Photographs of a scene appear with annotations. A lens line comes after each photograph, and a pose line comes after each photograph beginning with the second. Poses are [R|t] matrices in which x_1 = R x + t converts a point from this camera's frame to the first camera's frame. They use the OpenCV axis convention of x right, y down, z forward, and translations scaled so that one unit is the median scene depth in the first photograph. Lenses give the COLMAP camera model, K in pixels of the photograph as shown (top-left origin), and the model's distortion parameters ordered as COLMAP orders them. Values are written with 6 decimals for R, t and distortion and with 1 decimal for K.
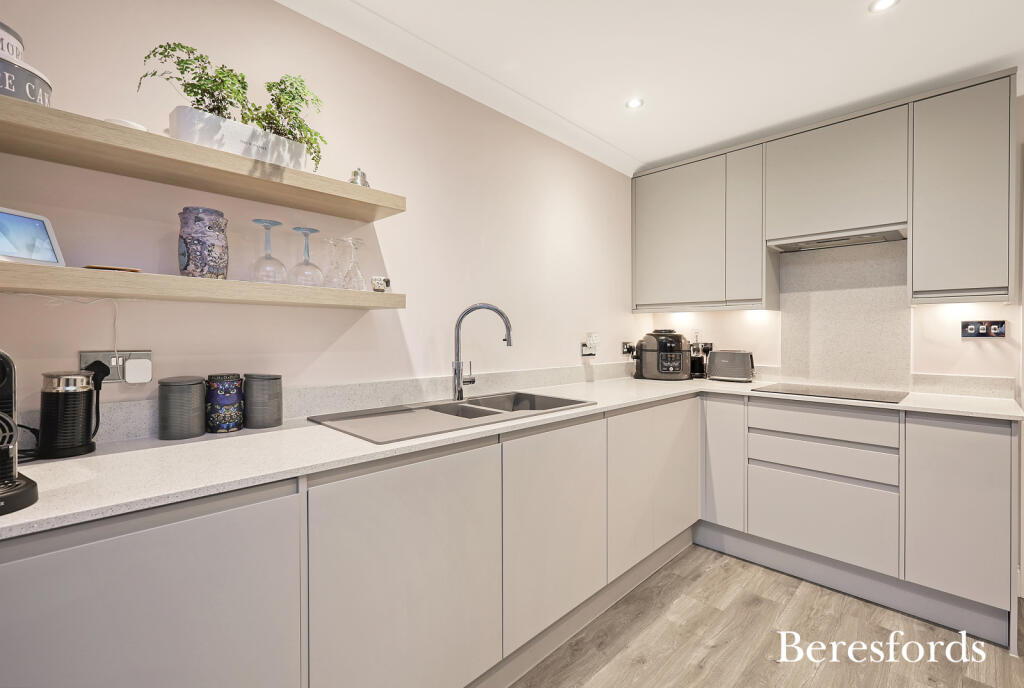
lens RADIAL K [[443.9, 0, 510.3], [0, 443.9, 334.7], [0, 0, 1]] dist [0.000079, -0.000166]
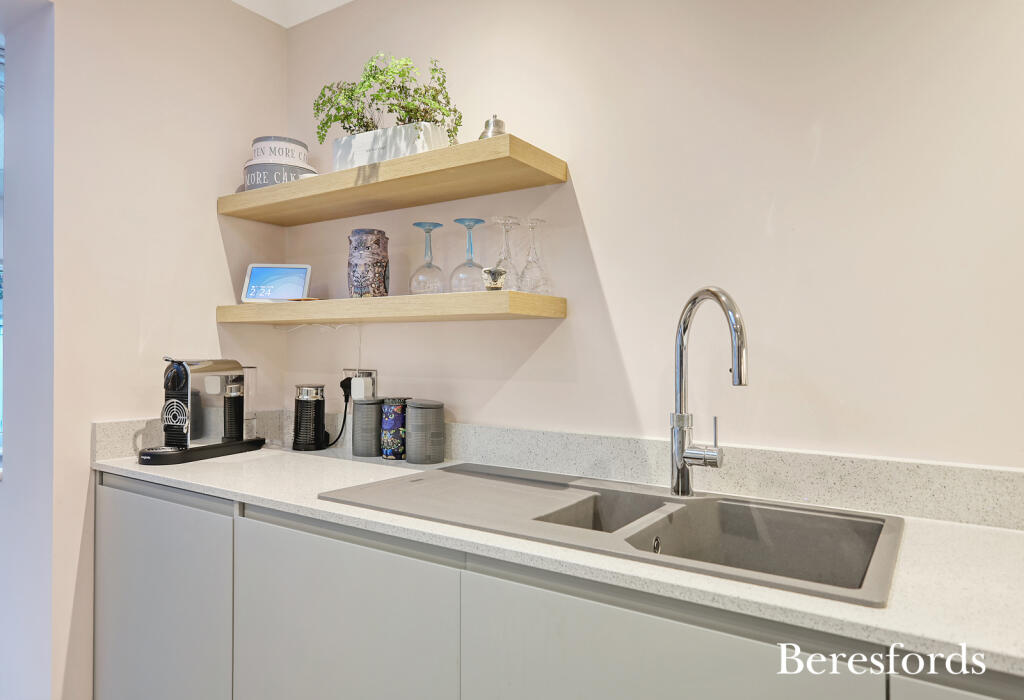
lens RADIAL K [[656.8, 0, 510.1], [0, 656.8, 354.7], [0, 0, 1]] dist [0.002249, 0.000293]
pose [[0.196579, -0.006341, -0.980468, 0.772576], [-0.011646, 0.999893, -0.008801, 0.007447], [0.980419, 0.013148, 0.196484, 0.963616]]
